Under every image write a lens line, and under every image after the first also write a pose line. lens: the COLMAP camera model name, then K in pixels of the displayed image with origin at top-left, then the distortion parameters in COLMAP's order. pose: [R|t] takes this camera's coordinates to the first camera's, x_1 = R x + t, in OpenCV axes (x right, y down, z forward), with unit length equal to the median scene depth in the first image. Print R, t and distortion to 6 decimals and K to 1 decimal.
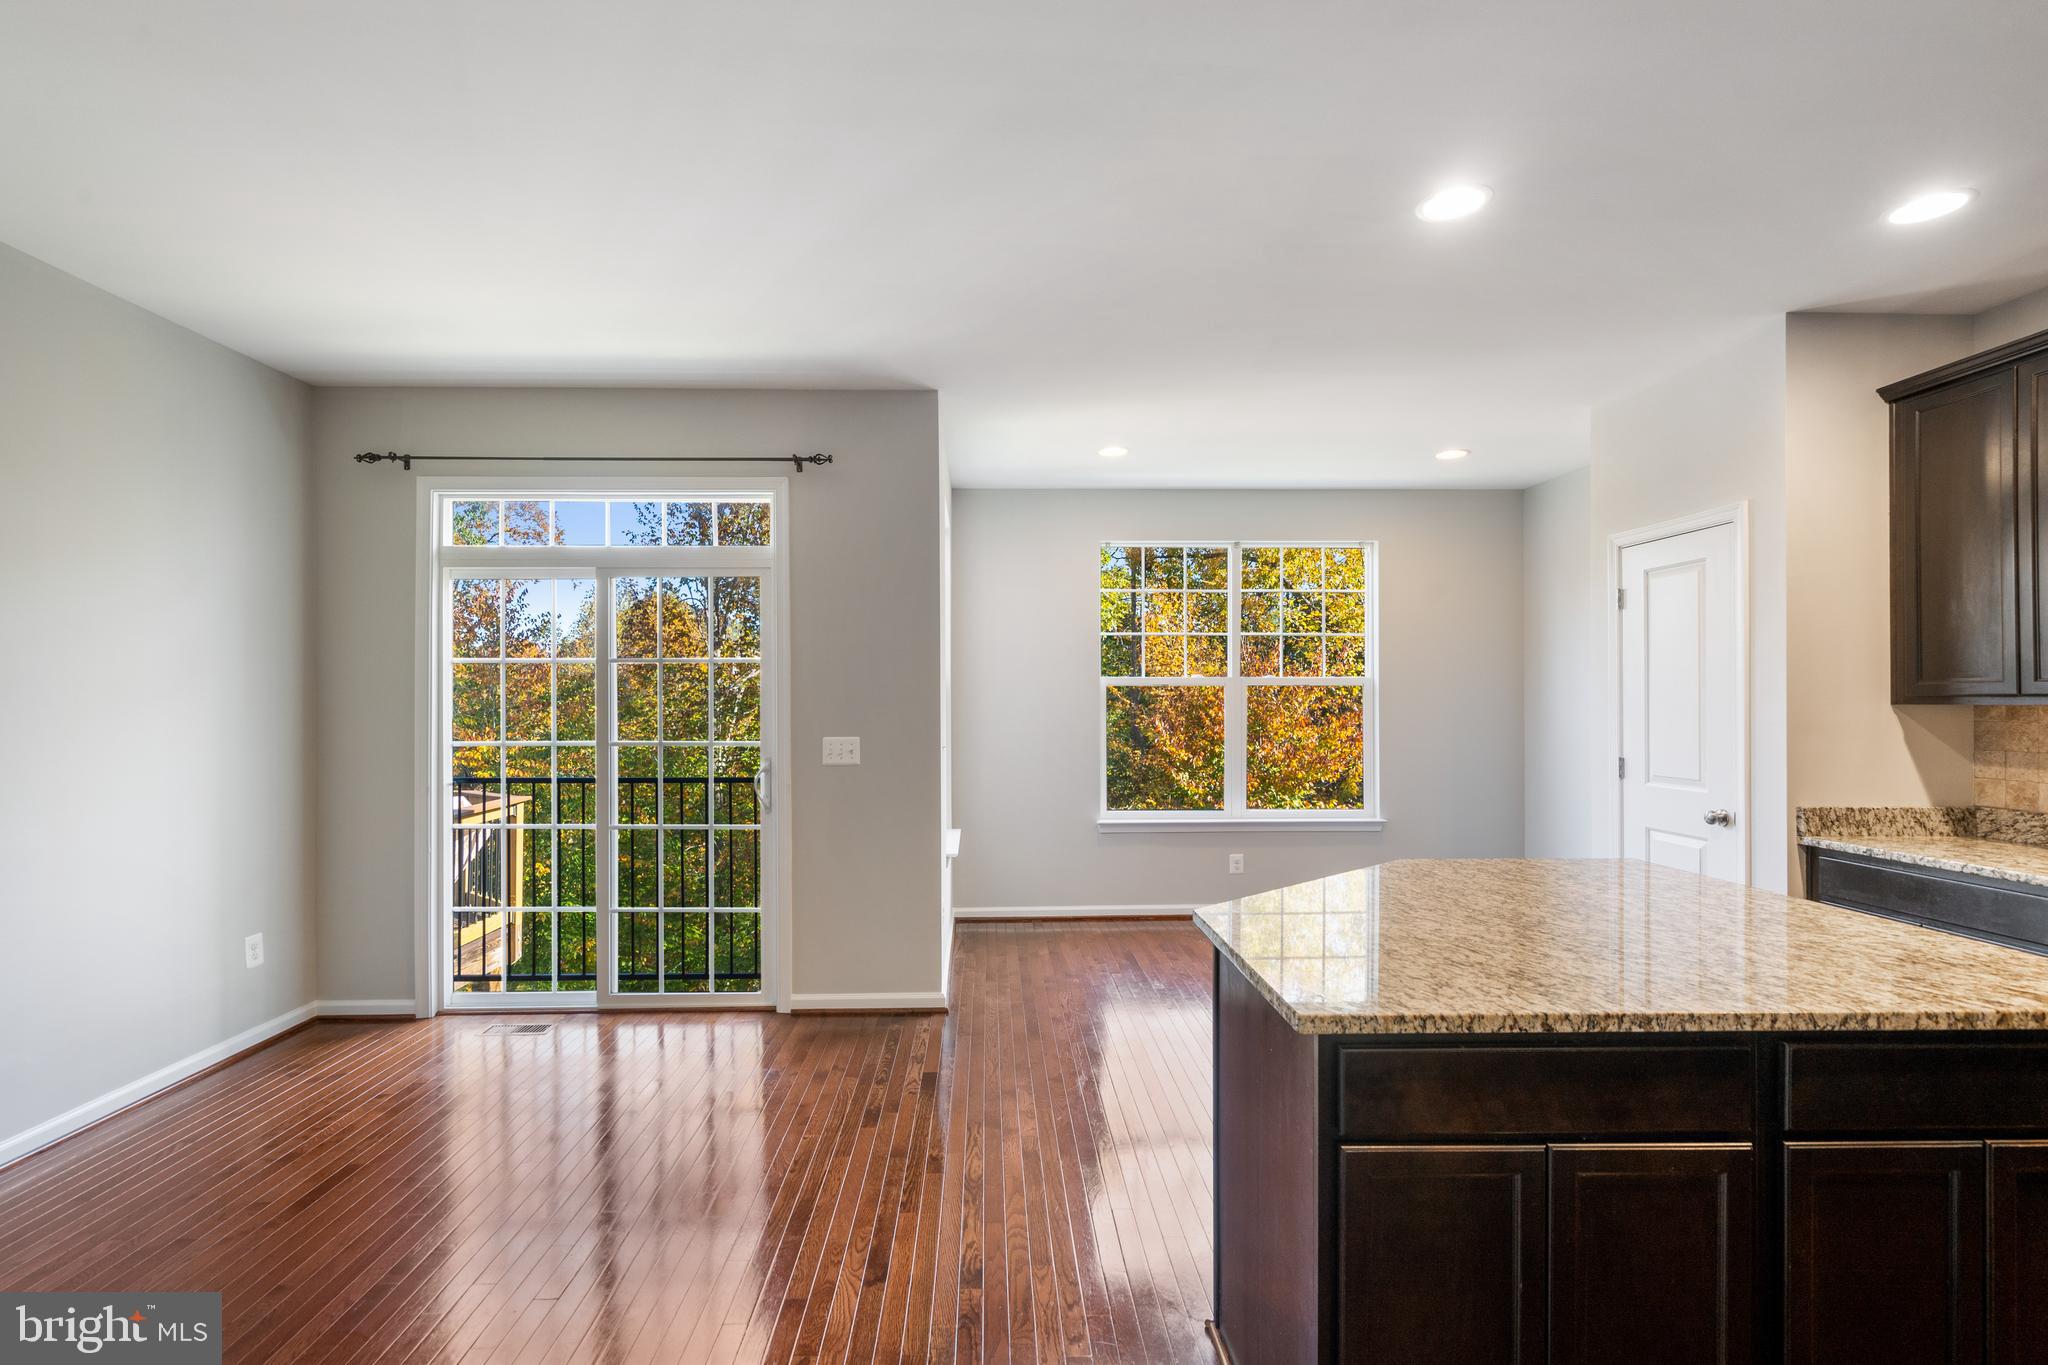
lens RADIAL K [[939.5, 0, 1014.4], [0, 939.5, 688.6], [0, 0, 1]] dist [-0.003345, 0.003048]
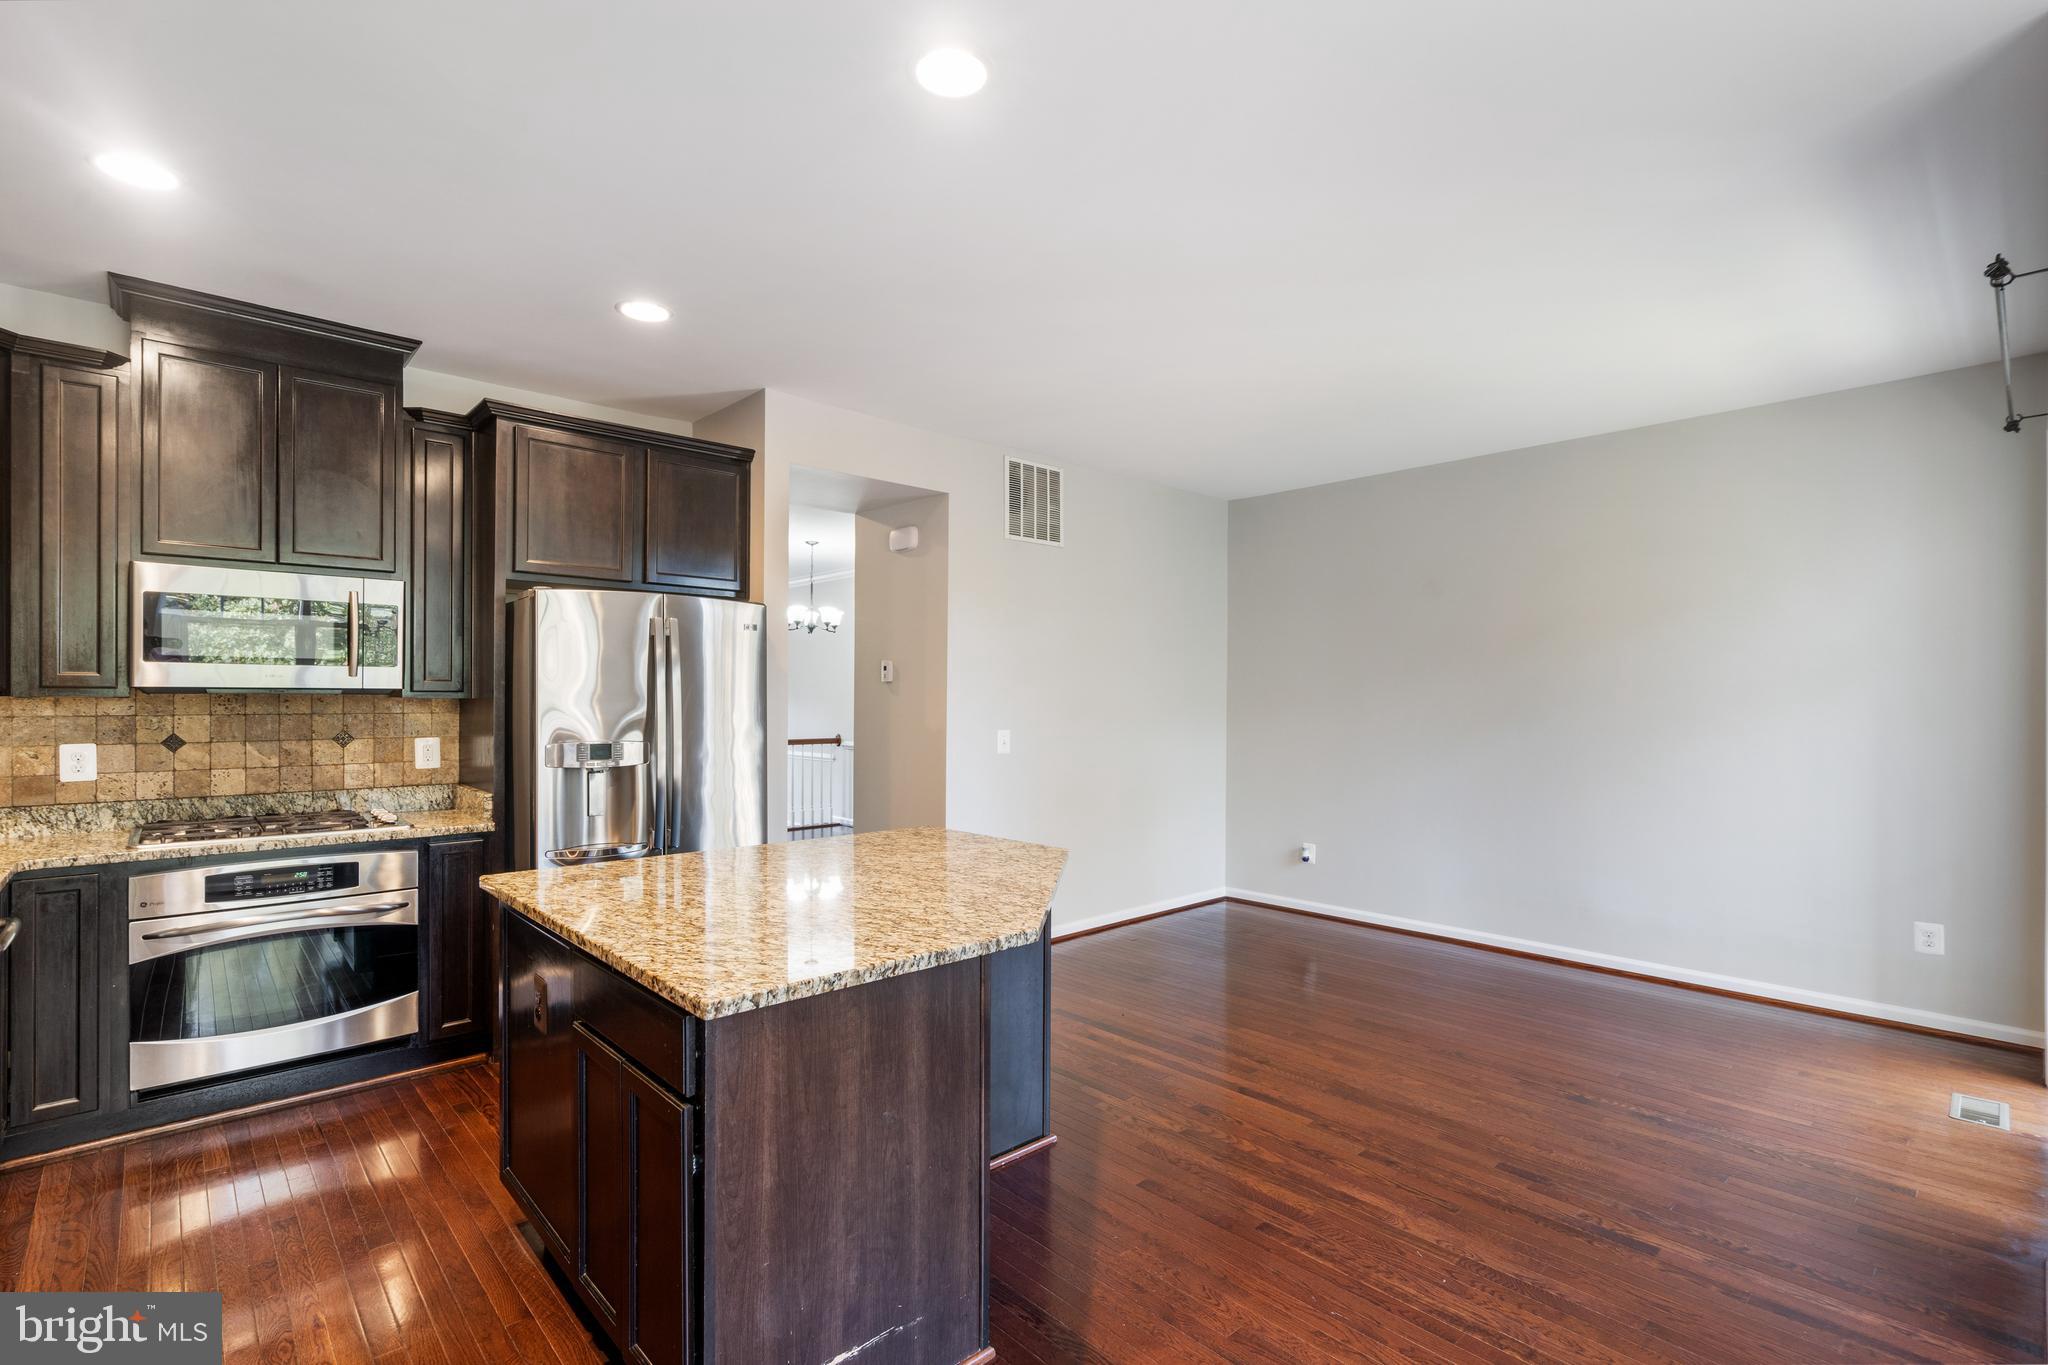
lens RADIAL K [[939.5, 0, 991.2], [0, 939.5, 687.9], [0, 0, 1]] dist [-0.003345, 0.003048]
pose [[-0.775593, -0.007984, -0.631183, 0.573388], [0.007167, 0.999744, -0.021452, 0.013579], [0.631193, -0.021161, -0.775337, 0.997843]]
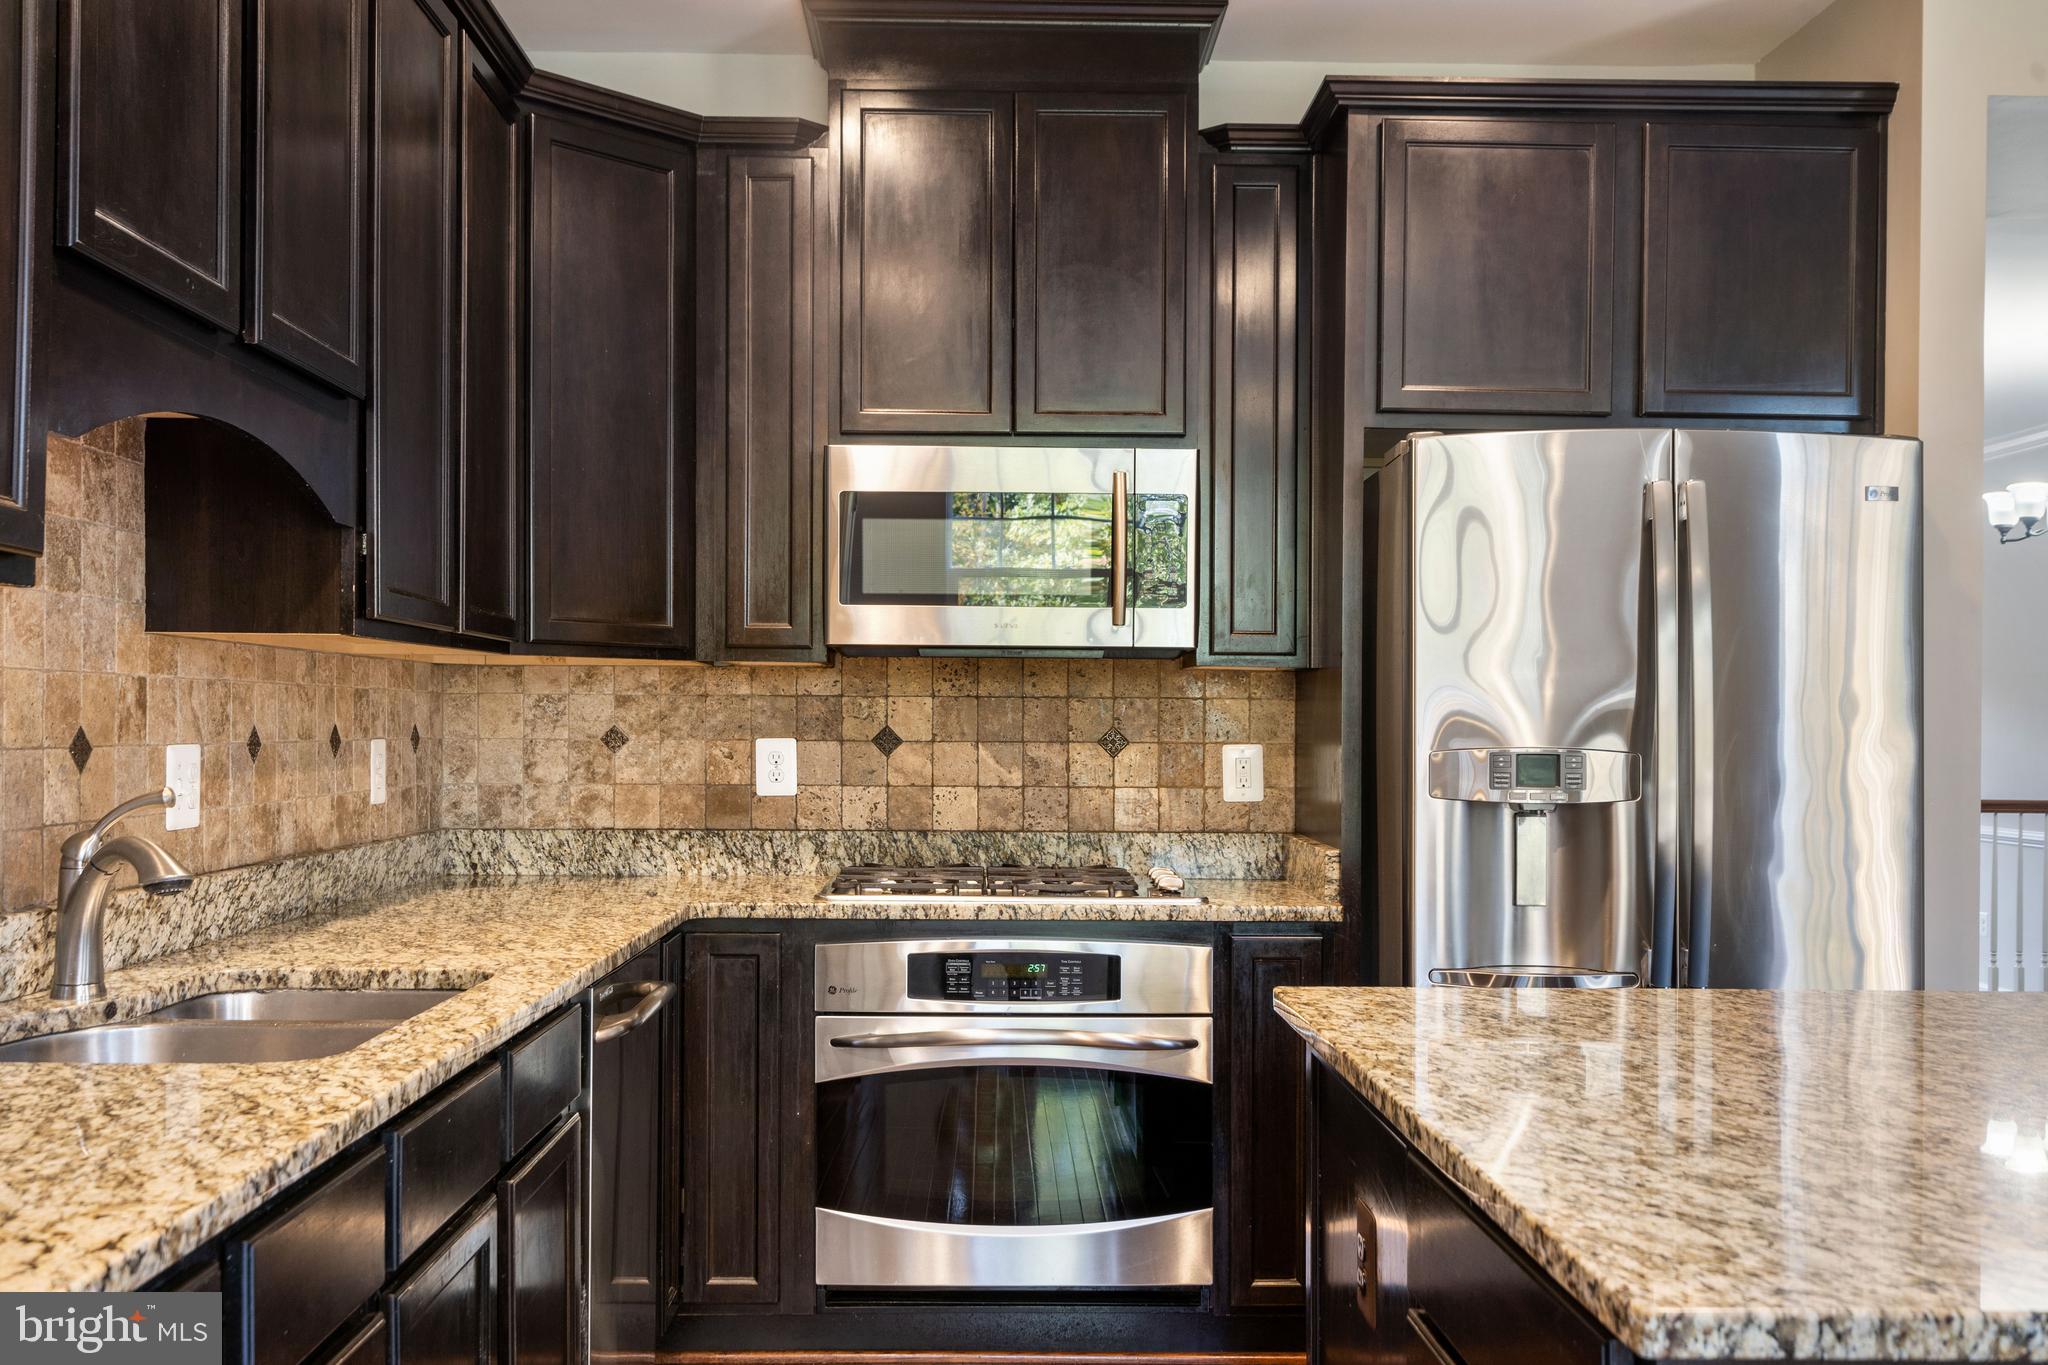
lens RADIAL K [[1886.4, 0, 1009.7], [0, 1886.4, 714.8], [0, 0, 1]] dist [0.007906, 0.000000]
pose [[-0.999701, -0.007624, 0.023236, 0.519495], [-0.008057, 0.999794, -0.018621, 0.043124], [-0.023089, -0.018802, -0.999557, 0.930057]]
